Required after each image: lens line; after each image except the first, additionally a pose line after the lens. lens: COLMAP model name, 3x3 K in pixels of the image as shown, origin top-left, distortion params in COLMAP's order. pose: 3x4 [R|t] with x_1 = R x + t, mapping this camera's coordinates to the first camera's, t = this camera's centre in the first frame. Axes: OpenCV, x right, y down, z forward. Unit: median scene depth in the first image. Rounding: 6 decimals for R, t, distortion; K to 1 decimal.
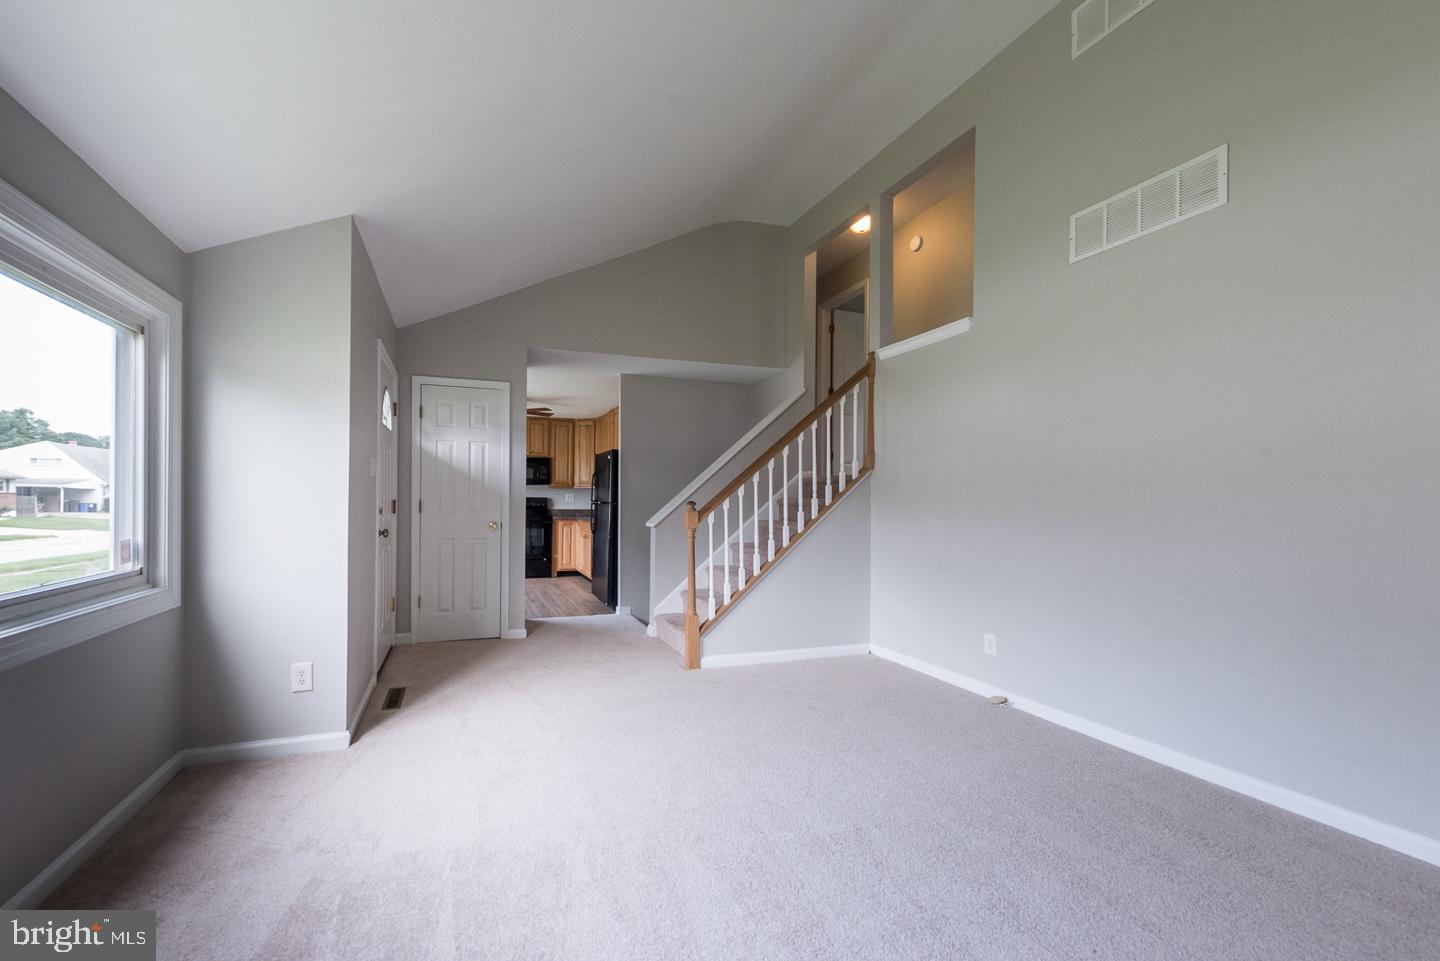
lens RADIAL K [[579.6, 0, 667.9], [0, 579.6, 496.1], [0, 0, 1]] dist [-0.001162, -0.000238]
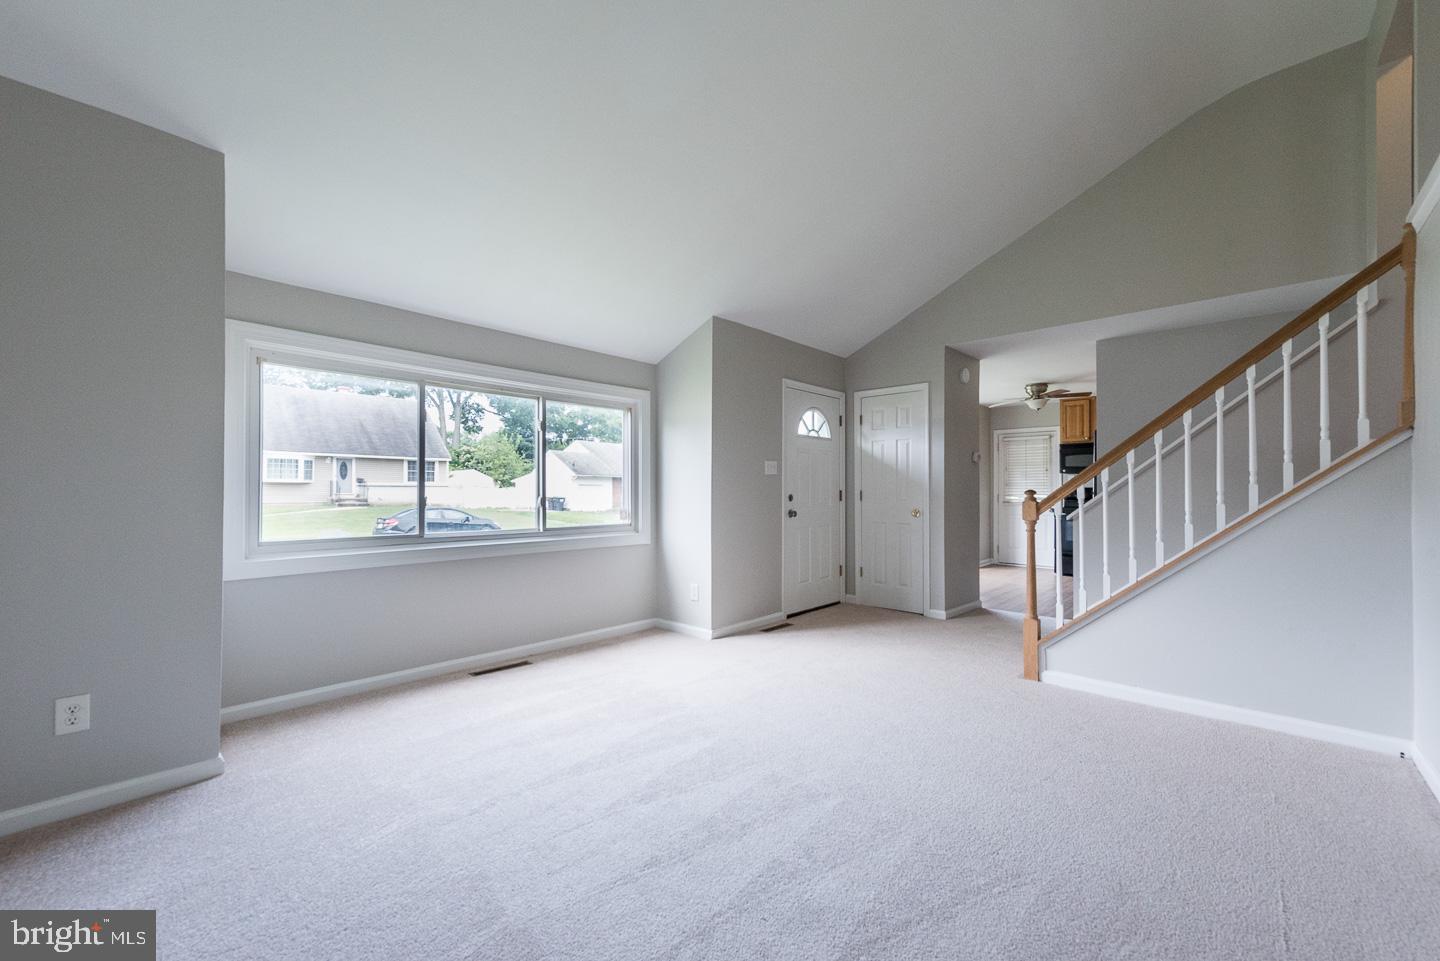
lens RADIAL K [[579.6, 0, 719.9], [0, 579.6, 489.3], [0, 0, 1]] dist [-0.001162, -0.000238]
pose [[0.461132, -0.008545, -0.887291, 0.542307], [0.007880, 0.999954, -0.005535, 0.008496], [0.887297, -0.004439, 0.461178, 0.155195]]
